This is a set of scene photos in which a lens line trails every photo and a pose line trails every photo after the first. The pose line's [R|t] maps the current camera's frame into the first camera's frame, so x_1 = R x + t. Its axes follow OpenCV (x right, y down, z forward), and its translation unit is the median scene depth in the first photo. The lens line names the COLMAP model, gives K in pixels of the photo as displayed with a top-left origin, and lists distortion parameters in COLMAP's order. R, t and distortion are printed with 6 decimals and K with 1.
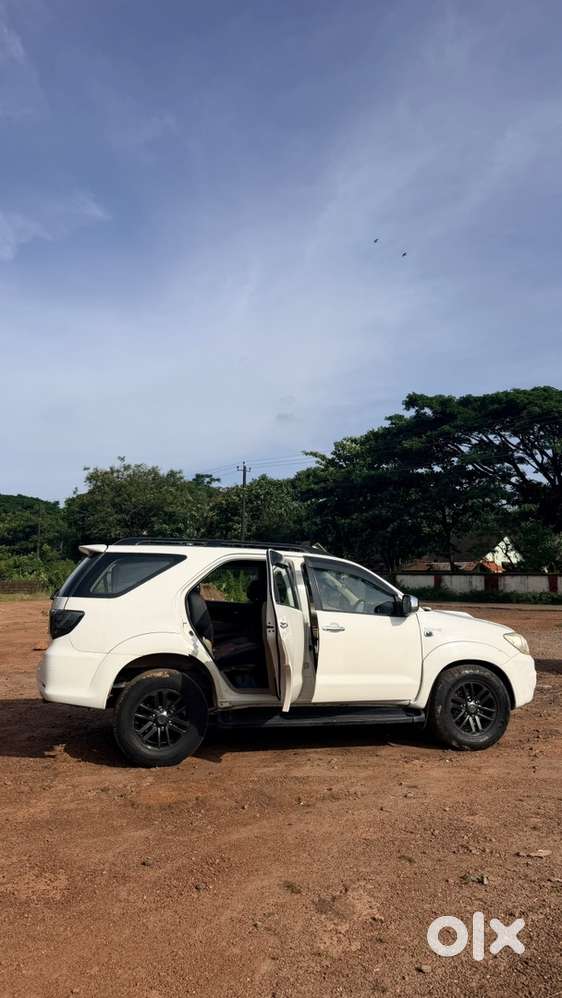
lens RADIAL K [[706.9, 0, 280.1], [0, 706.9, 502.7], [0, 0, 1]] dist [0.014327, 0.000596]
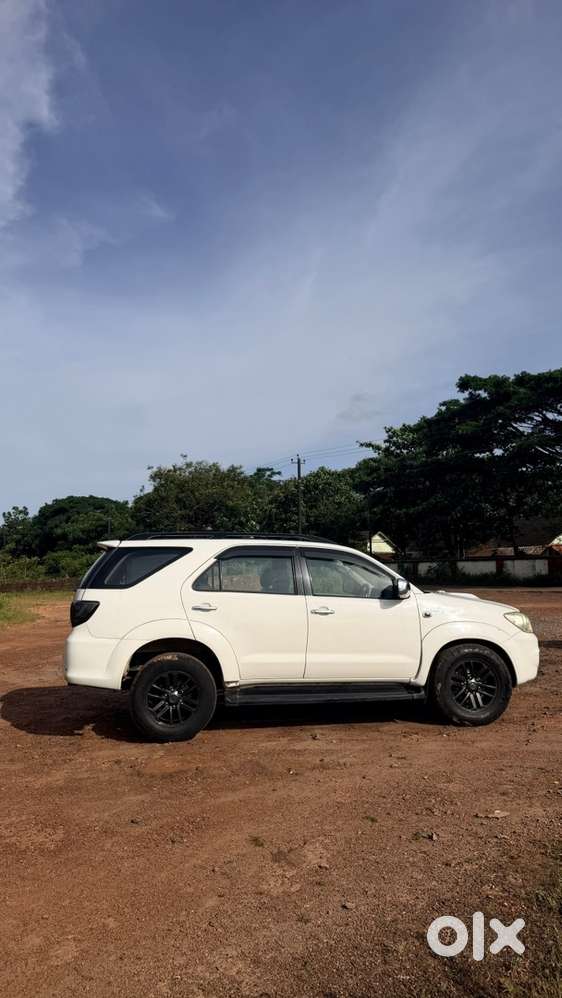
lens RADIAL K [[714.5, 0, 284.4], [0, 714.5, 504.3], [0, 0, 1]] dist [0.026093, -0.002677]
pose [[0.993491, -0.041393, -0.106127, 0.122003], [0.042949, 0.999000, 0.012417, 0.001623], [0.105507, -0.016894, 0.994275, -0.064113]]
